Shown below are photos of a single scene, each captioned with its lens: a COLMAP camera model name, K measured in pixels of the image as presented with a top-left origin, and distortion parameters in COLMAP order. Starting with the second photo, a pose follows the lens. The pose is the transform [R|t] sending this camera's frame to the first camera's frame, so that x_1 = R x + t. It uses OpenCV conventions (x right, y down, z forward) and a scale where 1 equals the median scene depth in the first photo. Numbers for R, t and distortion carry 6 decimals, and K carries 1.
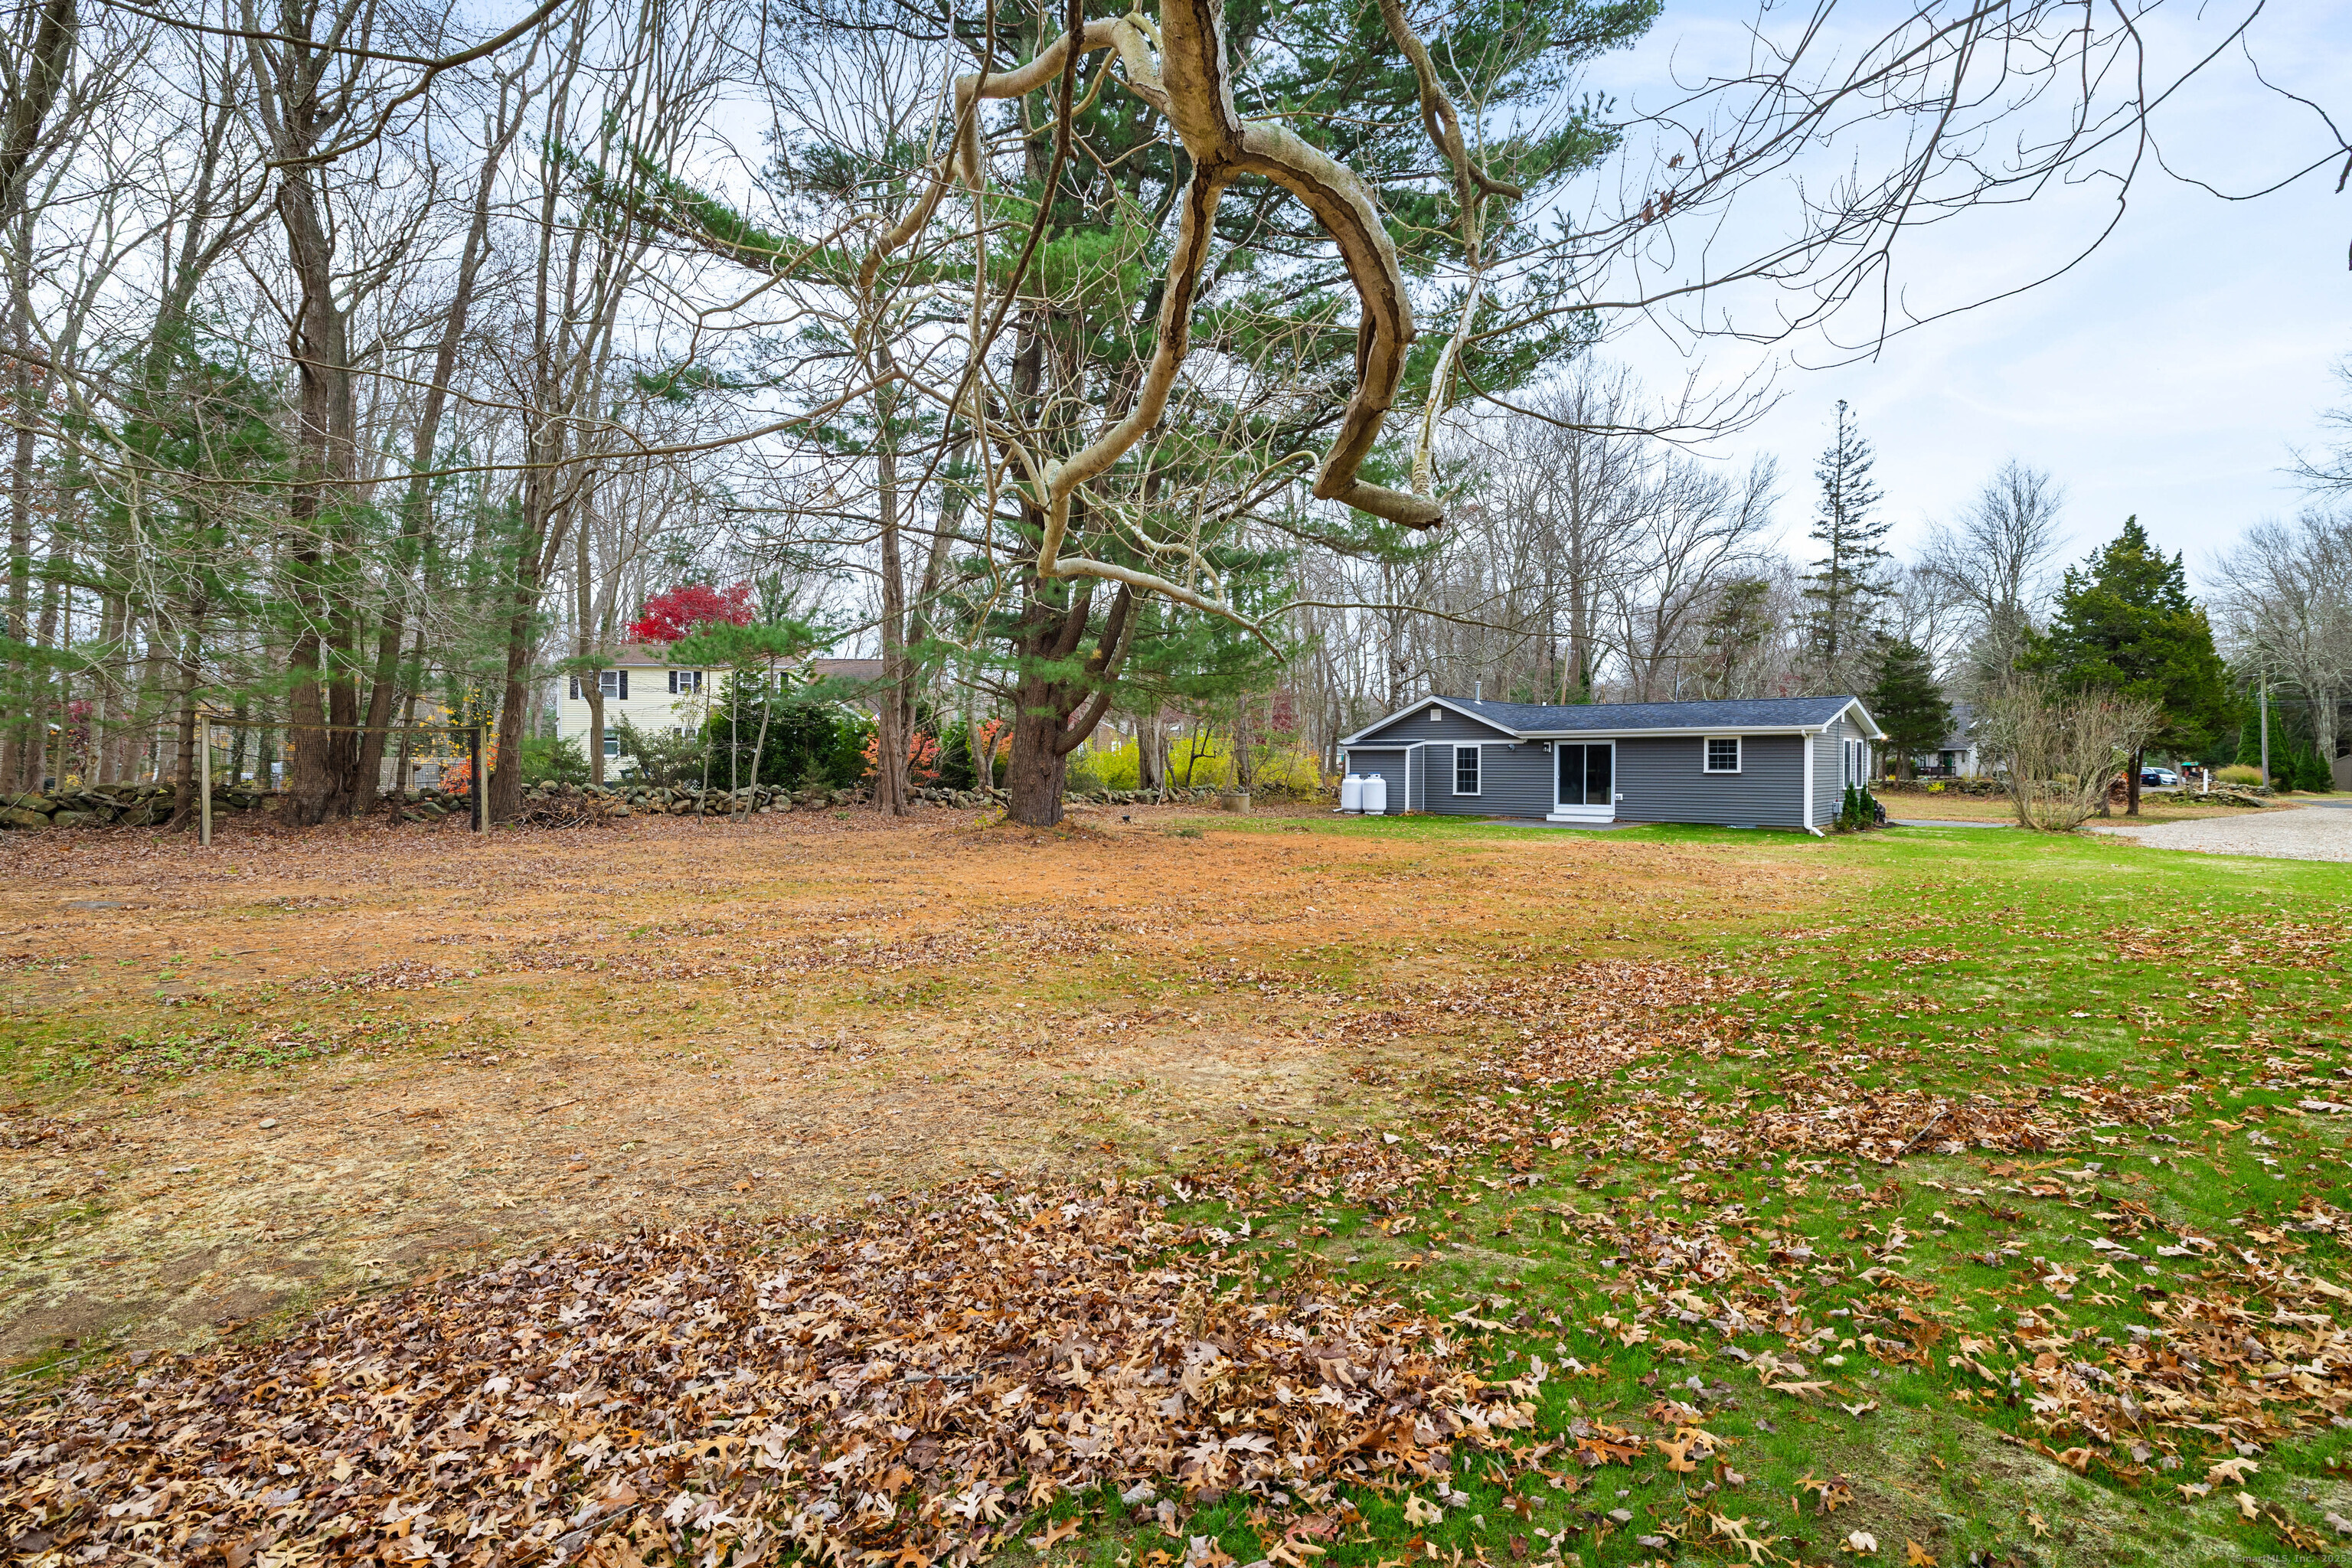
lens RADIAL K [[1157.3, 0, 1169.6], [0, 1157.3, 781.6], [0, 0, 1]] dist [0.001104, 0.000004]
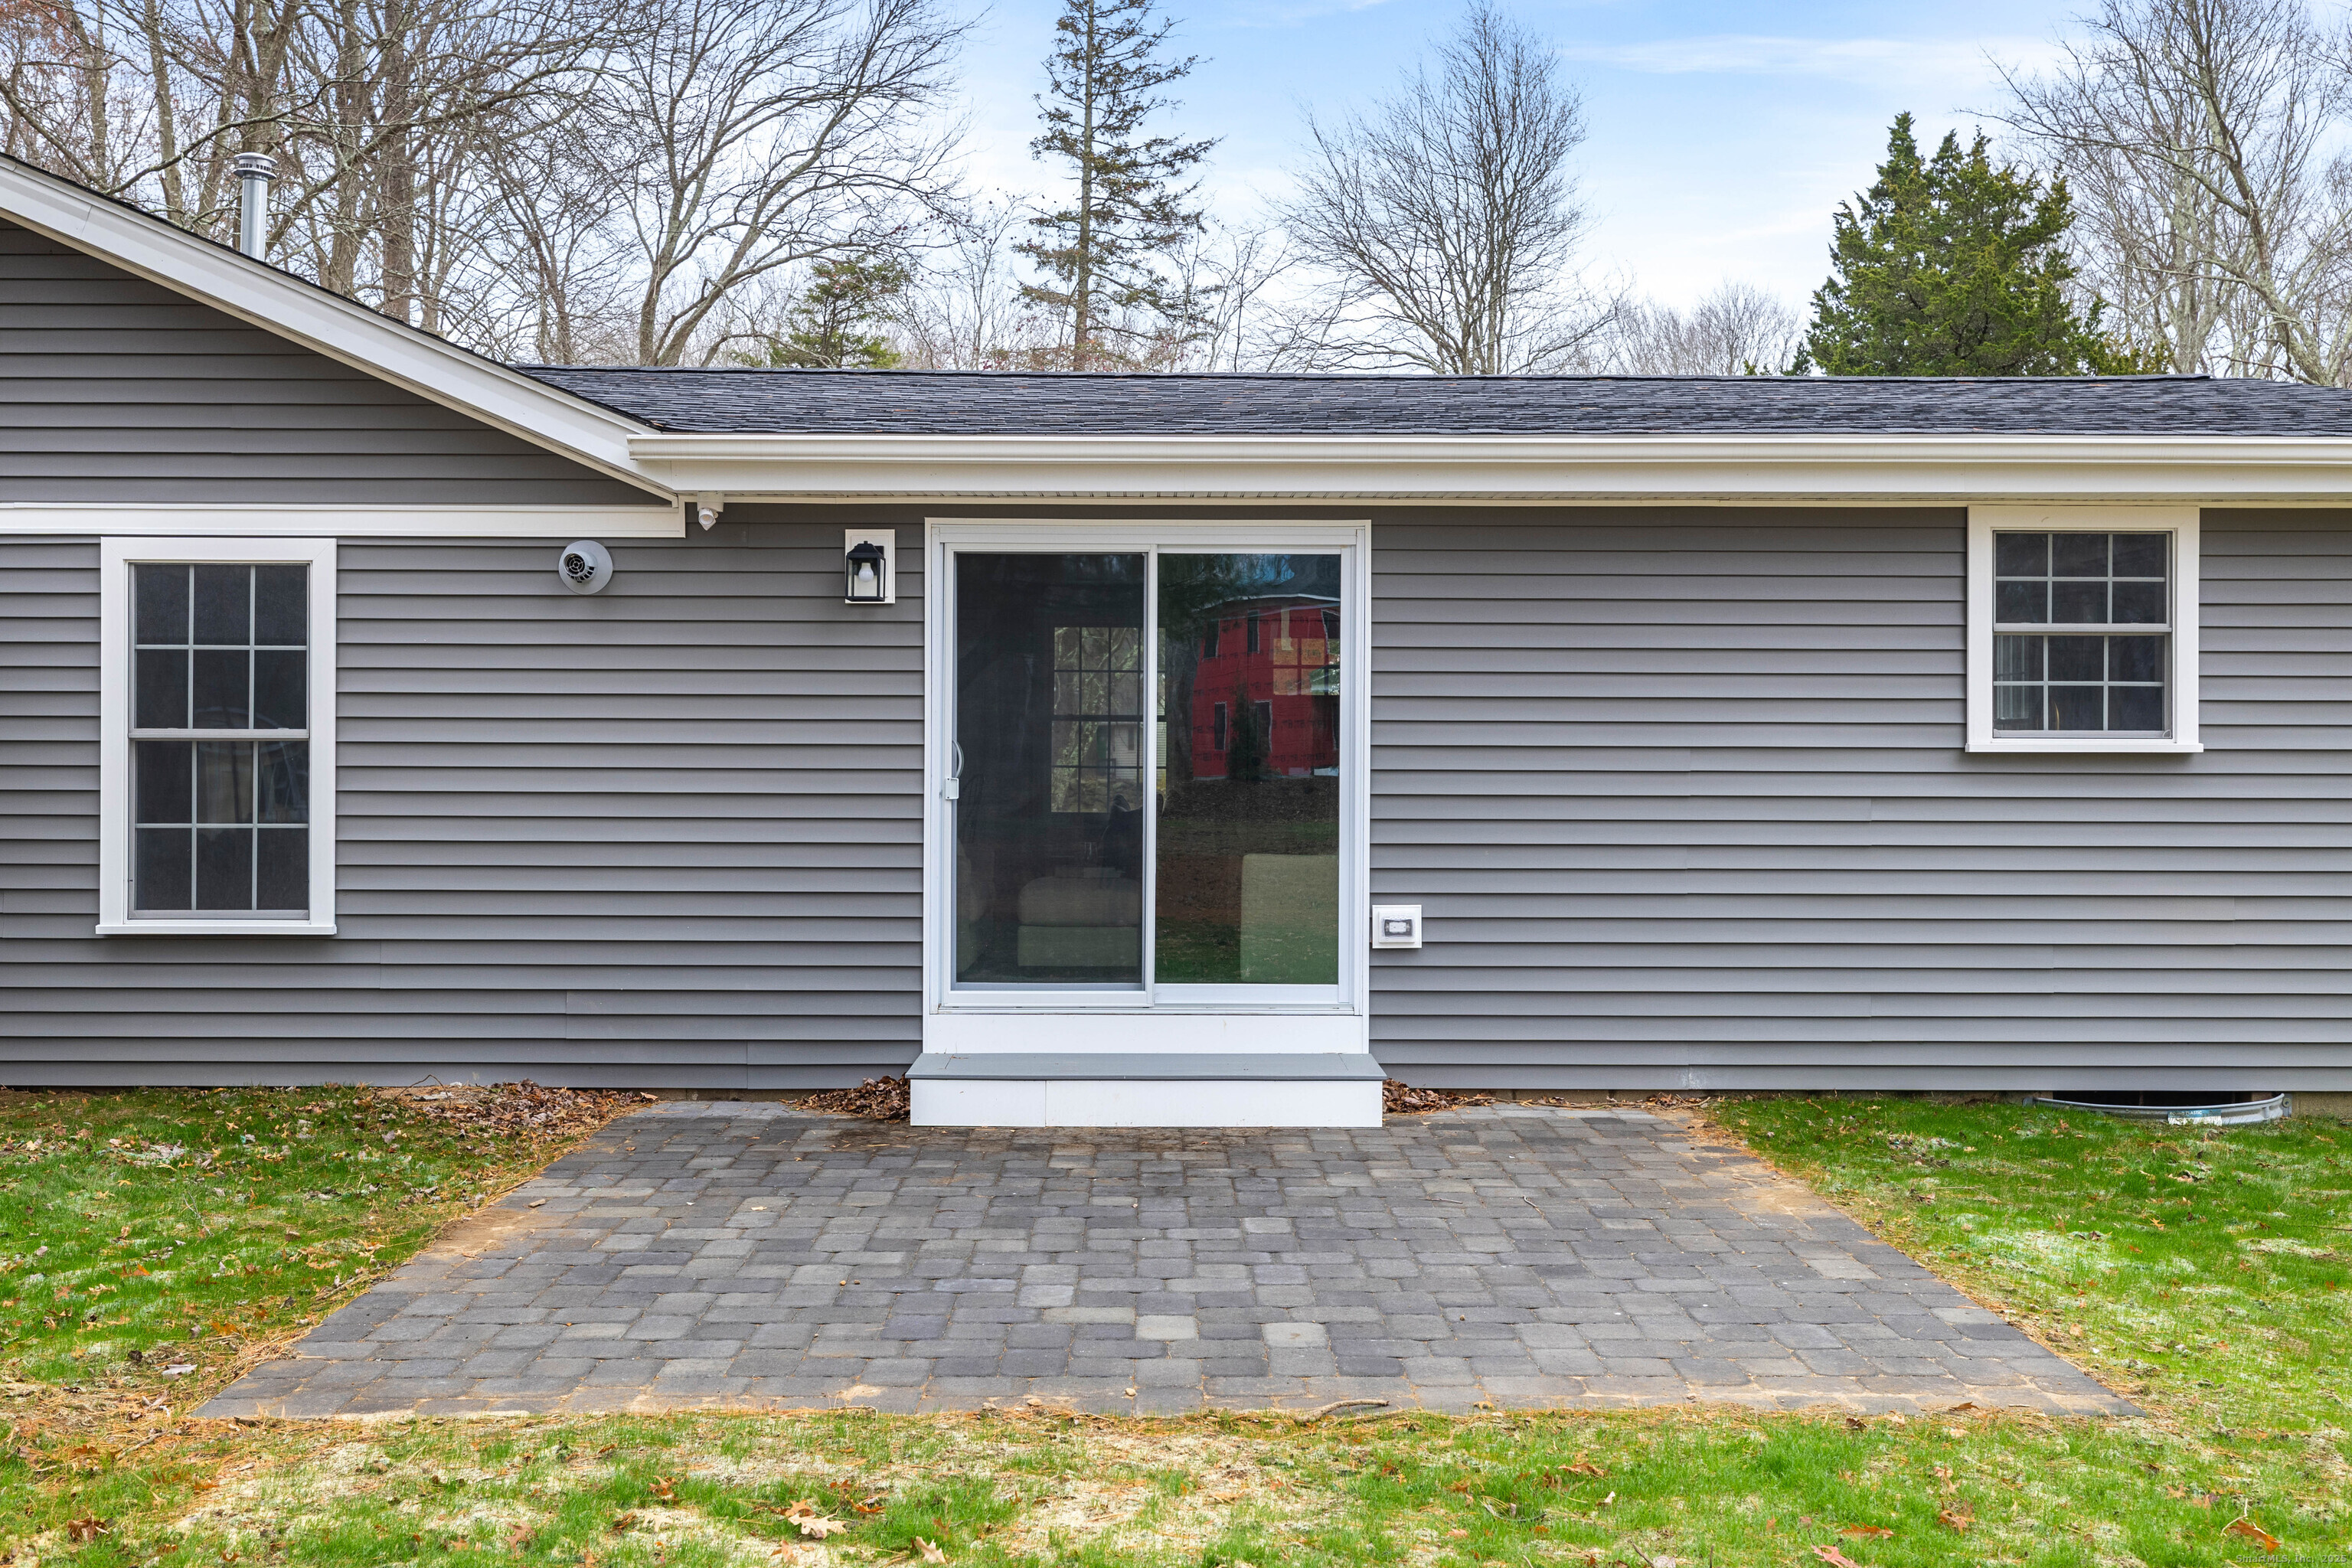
lens RADIAL K [[2256.2, 0, 1161.4], [0, 2256.2, 774.8], [0, 0, 1]] dist [-0.012391, 0.000000]
pose [[0.744953, -0.000630, 0.667117, 0.177762], [0.007741, 0.999940, -0.007700, -0.003264], [-0.667072, 0.010900, 0.744913, 0.785273]]
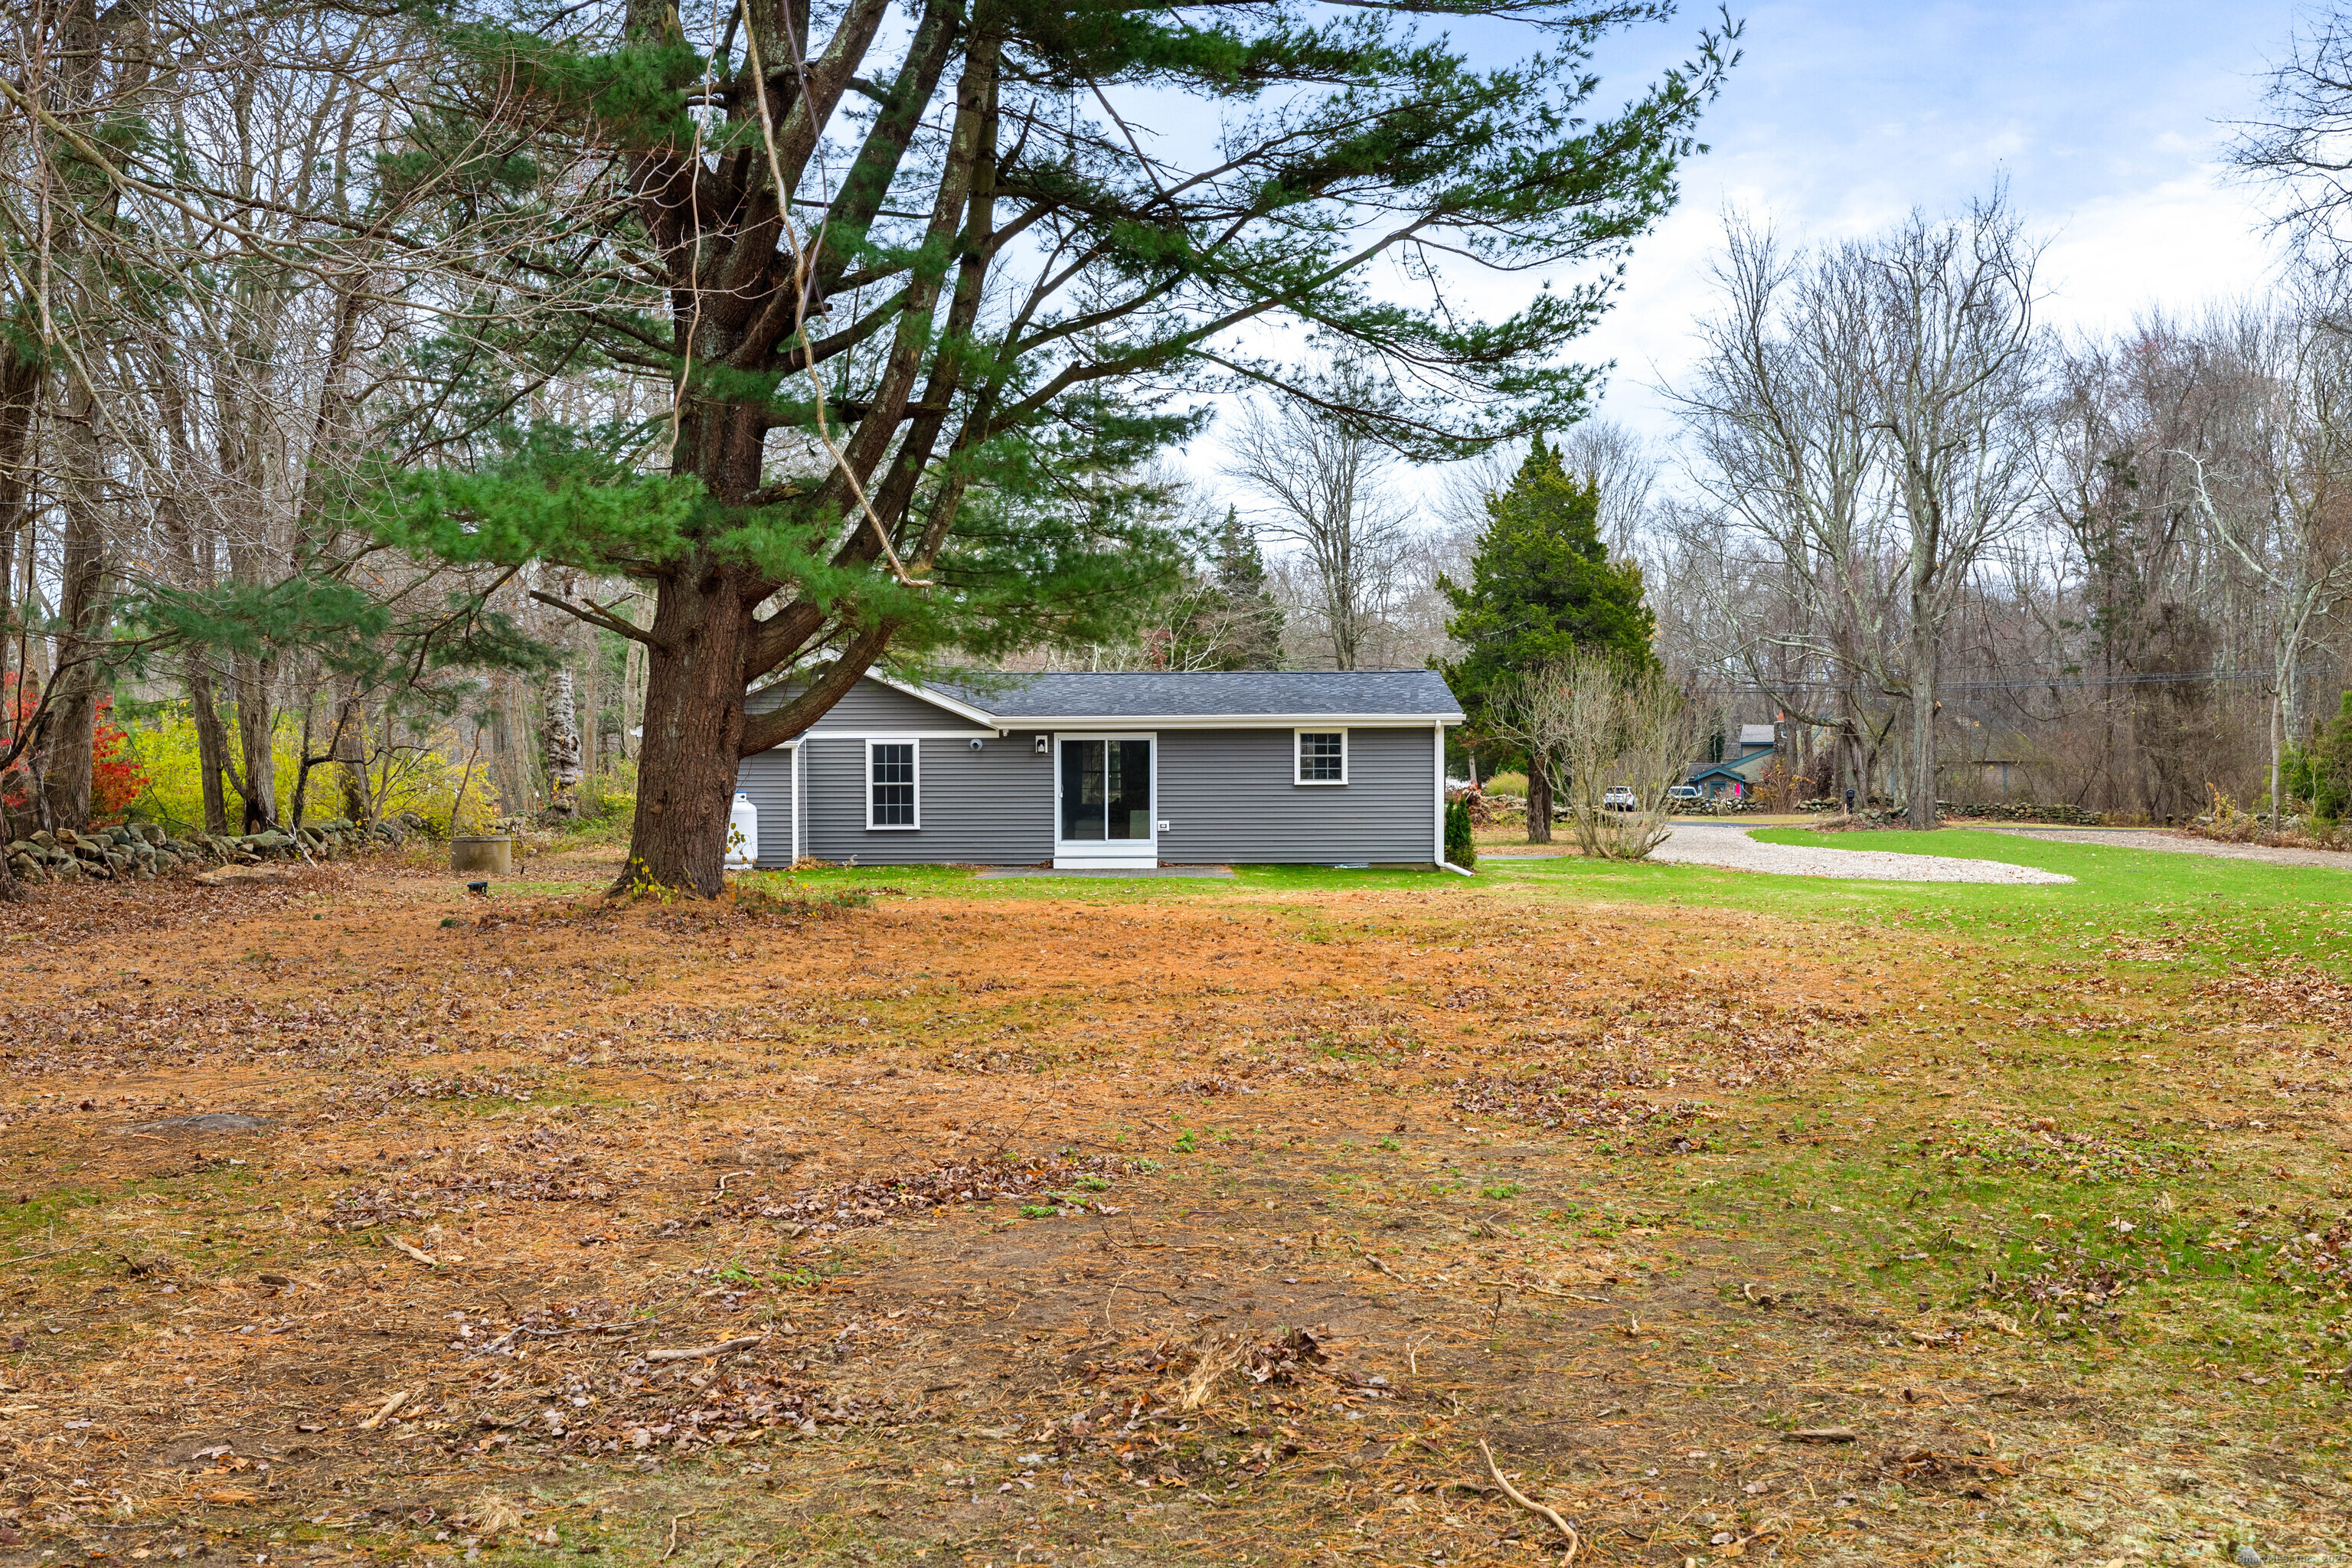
lens RADIAL K [[2256.2, 0, 1172.3], [0, 2256.2, 784.3], [0, 0, 1]] dist [-0.012391, 0.000000]
pose [[0.740813, -0.011550, 0.671612, -0.393988], [0.015788, 0.999875, -0.000219, -0.008136], [-0.671526, 0.010766, 0.740903, 0.108713]]
